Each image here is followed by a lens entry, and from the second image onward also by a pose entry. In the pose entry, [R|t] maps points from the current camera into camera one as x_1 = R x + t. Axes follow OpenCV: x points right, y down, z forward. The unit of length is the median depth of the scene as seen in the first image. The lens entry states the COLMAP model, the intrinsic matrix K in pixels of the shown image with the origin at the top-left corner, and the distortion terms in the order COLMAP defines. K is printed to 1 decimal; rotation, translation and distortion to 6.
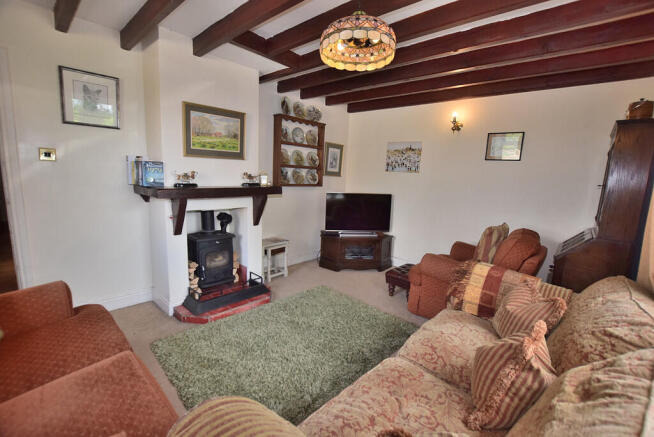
lens RADIAL K [[298.7, 0, 328.6], [0, 298.7, 216.6], [0, 0, 1]] dist [-0.004573, -0.000818]
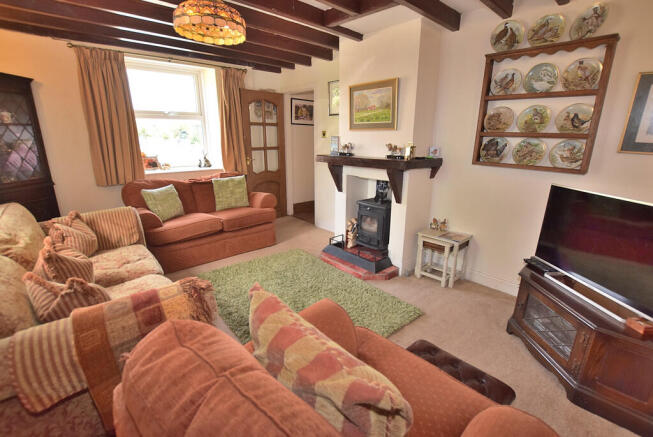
lens RADIAL K [[298.3, 0, 322.9], [0, 298.3, 214.5], [0, 0, 1]] dist [-0.004573, -0.000818]
pose [[-0.087858, 0.213650, -0.972952, 0.709103], [-0.159510, 0.961108, 0.225453, -0.113175], [0.983279, 0.175003, -0.050362, 0.886633]]
